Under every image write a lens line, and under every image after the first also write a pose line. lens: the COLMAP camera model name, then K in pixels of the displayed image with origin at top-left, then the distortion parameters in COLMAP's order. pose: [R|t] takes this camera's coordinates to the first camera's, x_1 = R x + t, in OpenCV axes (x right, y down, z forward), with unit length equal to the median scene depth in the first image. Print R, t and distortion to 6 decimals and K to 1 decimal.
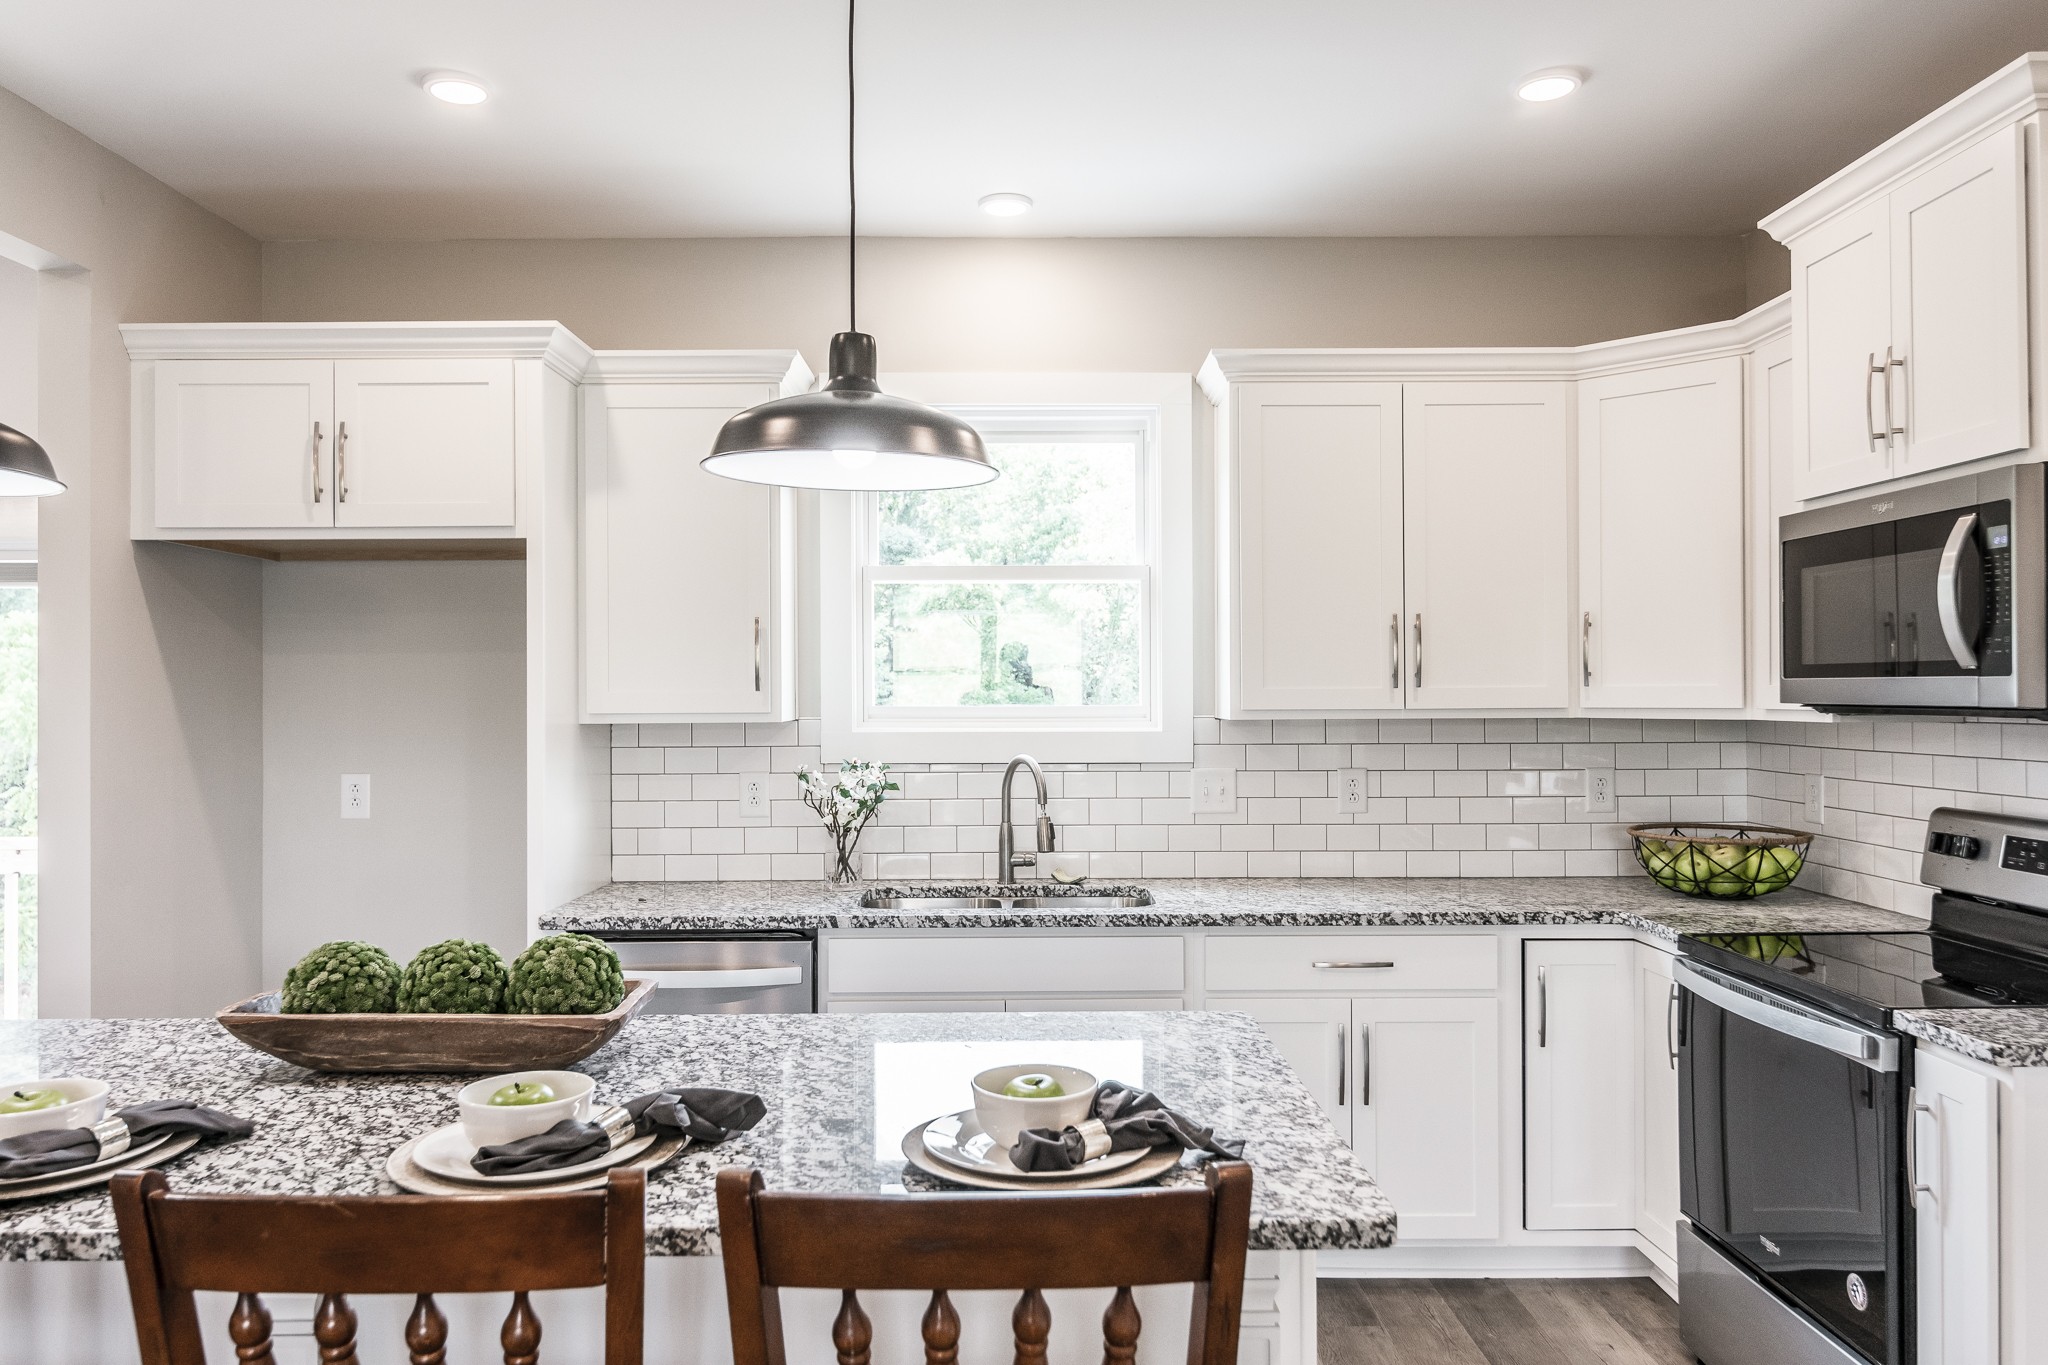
lens RADIAL K [[1448.5, 0, 1032.1], [0, 1448.5, 687.9], [0, 0, 1]] dist [0.004575, -0.003882]
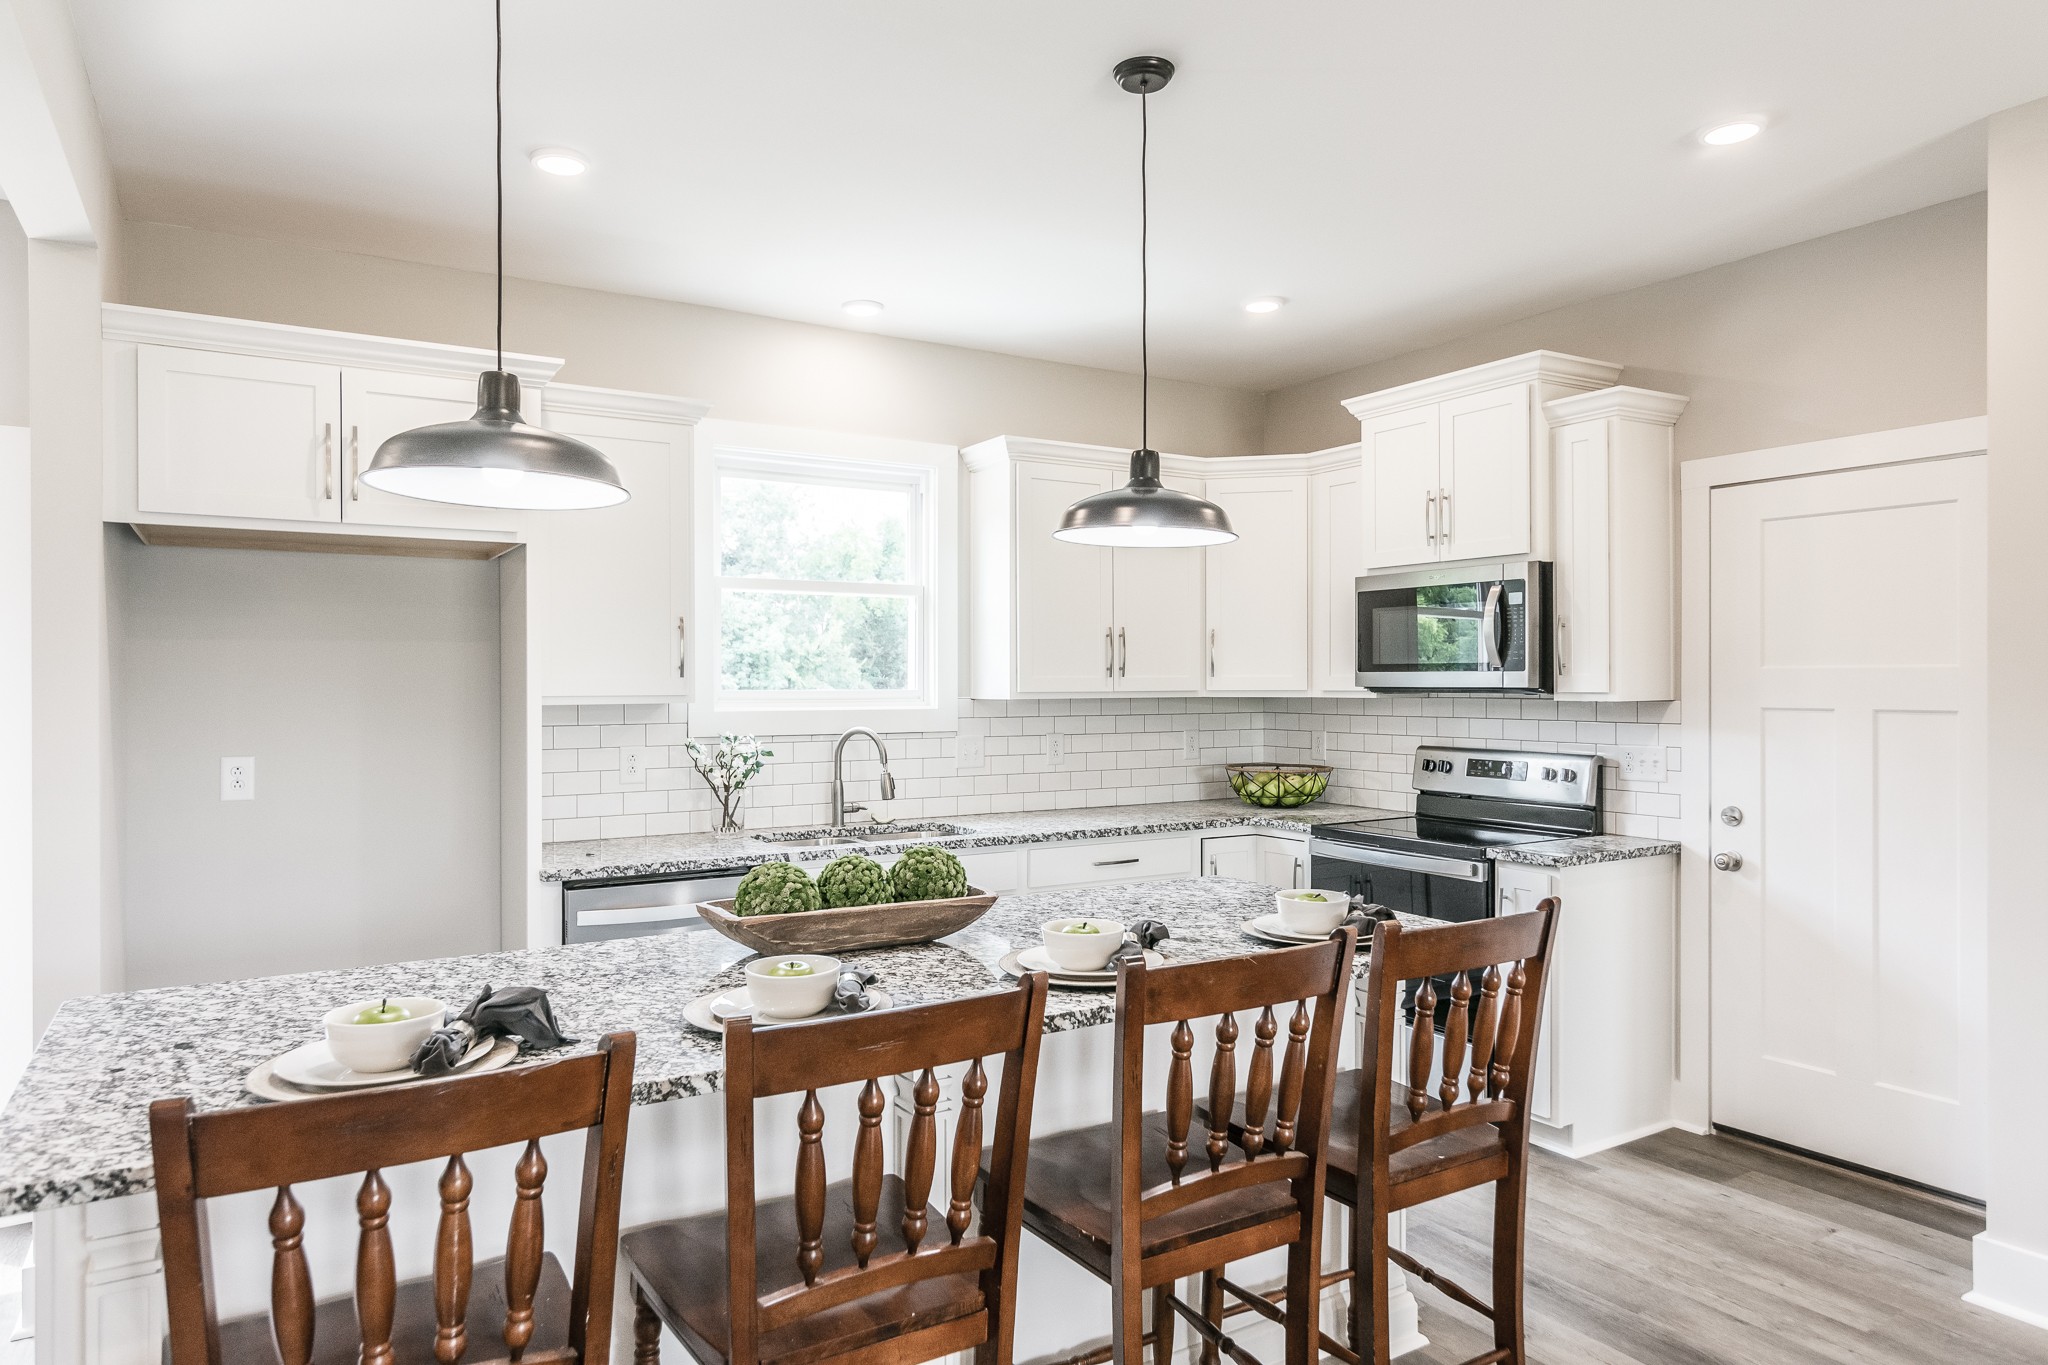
lens RADIAL K [[1262.1, 0, 1032.7], [0, 1262.1, 695.0], [0, 0, 1]] dist [0.005224, -0.005905]
pose [[0.855325, -0.002701, 0.518084, -0.523952], [-0.003128, 0.999941, 0.010378, 0.005325], [-0.518082, -0.010498, 0.855267, -0.066449]]
